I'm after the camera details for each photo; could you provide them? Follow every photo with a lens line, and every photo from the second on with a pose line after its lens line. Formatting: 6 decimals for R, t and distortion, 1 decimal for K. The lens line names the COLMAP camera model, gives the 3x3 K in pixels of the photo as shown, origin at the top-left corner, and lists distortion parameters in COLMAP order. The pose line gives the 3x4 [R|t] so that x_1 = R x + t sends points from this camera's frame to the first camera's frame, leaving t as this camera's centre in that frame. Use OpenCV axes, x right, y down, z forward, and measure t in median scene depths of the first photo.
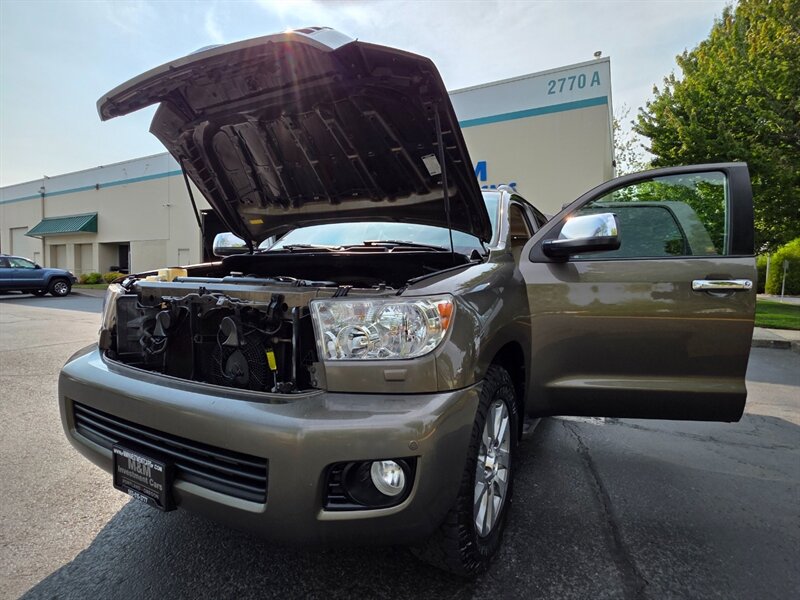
lens RADIAL K [[402.4, 0, 399.4], [0, 402.4, 298.4], [0, 0, 1]] dist [0.001754, 0.000652]
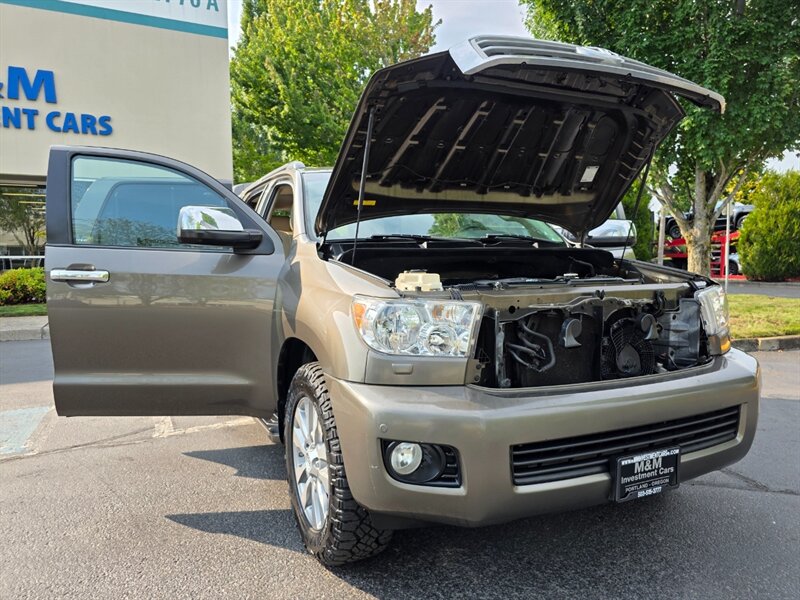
lens RADIAL K [[559.1, 0, 400.0], [0, 559.1, 297.4], [0, 0, 1]] dist [0.017766, -0.009773]
pose [[0.593410, -0.079448, 0.800969, -1.433102], [0.057420, 0.996760, 0.056329, -0.088181], [-0.802849, 0.012565, 0.596050, 0.426603]]
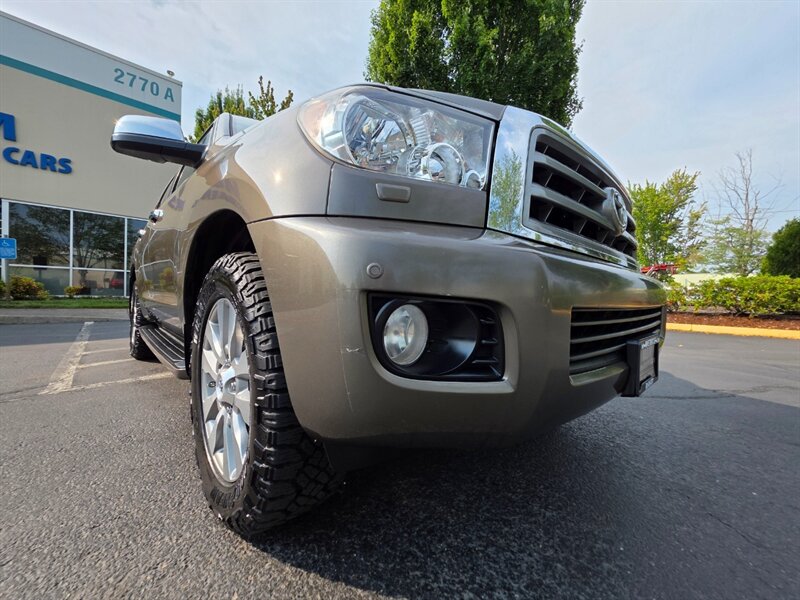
lens RADIAL K [[320.3, 0, 401.6], [0, 320.3, 298.7], [0, 0, 1]] dist [0.000748, 0.000134]
pose [[0.320762, -0.022741, 0.946887, -1.008016], [0.033062, 0.999371, 0.012801, 0.177655], [-0.946583, 0.027200, 0.321312, 0.859596]]
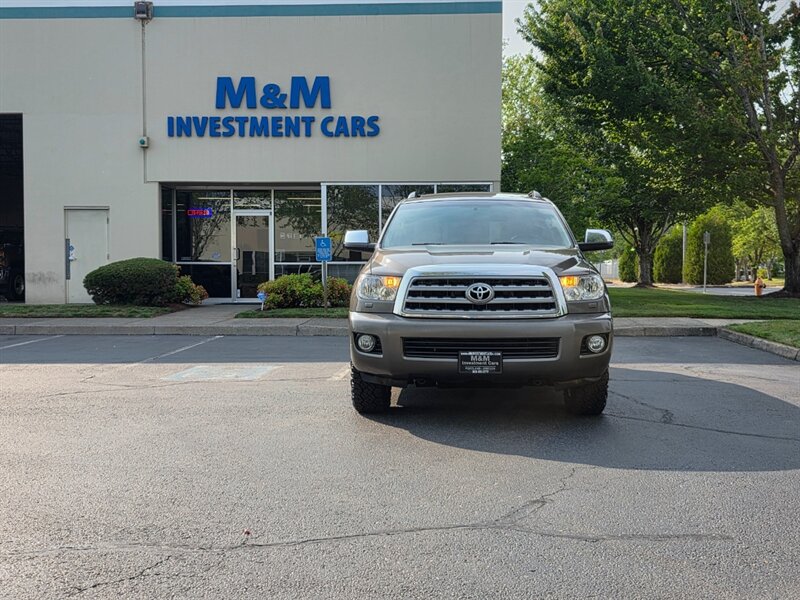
lens RADIAL K [[874.8, 0, 395.8], [0, 874.8, 299.7], [0, 0, 1]] dist [0.119781, -0.349090]
pose [[0.910776, -0.033734, 0.411520, -1.939320], [0.038982, 0.999230, -0.004364, 0.077032], [-0.411056, 0.020017, 0.911390, -1.991516]]
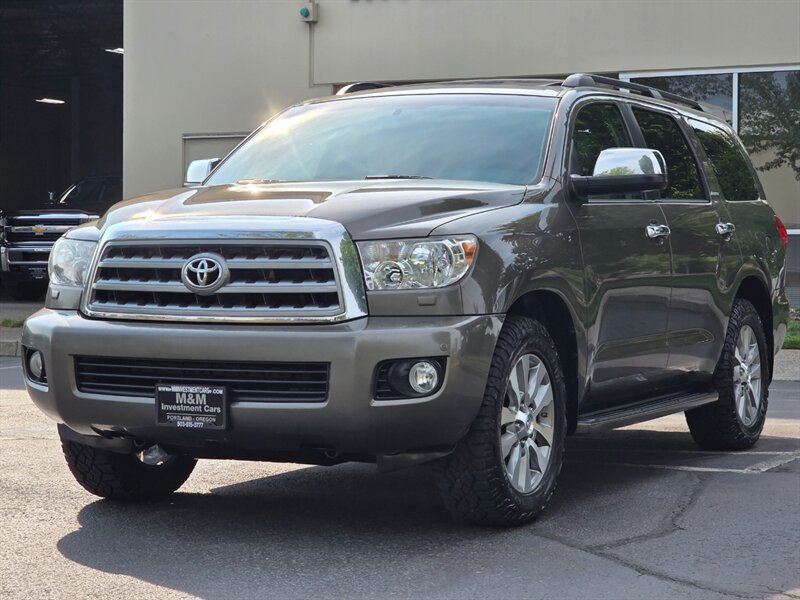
lens RADIAL K [[1769.6, 0, 400.0], [0, 1769.6, 300.0], [0, 0, 1]] dist [-0.071155, 0.023949]
pose [[0.999303, -0.015424, 0.033987, -0.159001], [0.016324, 0.999518, -0.026391, 0.191582], [-0.033563, 0.026927, 0.999074, -2.516744]]
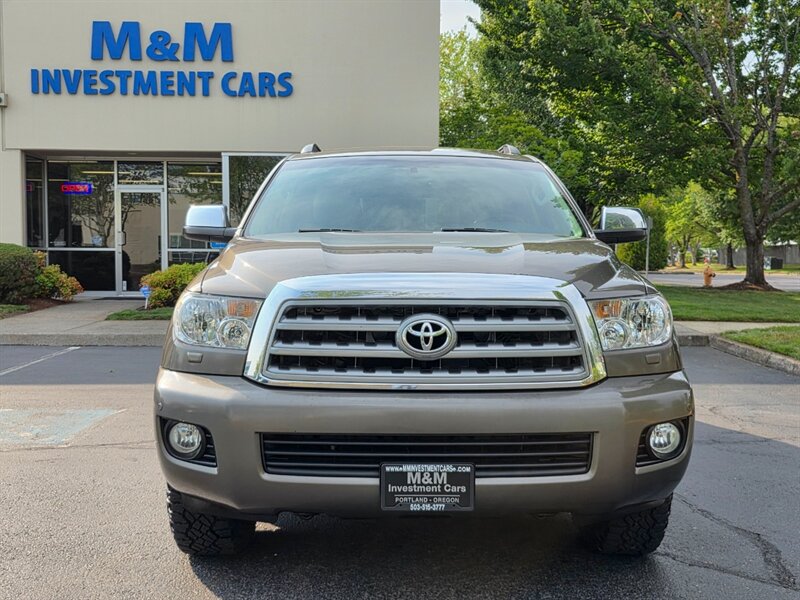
lens RADIAL K [[874.8, 0, 395.8], [0, 874.8, 299.7], [0, 0, 1]] dist [0.119781, -0.349090]
pose [[0.875782, -0.041400, 0.480927, -1.142946], [0.037705, 0.999138, 0.017348, -0.035468], [-0.481231, 0.002940, 0.876589, -0.556942]]
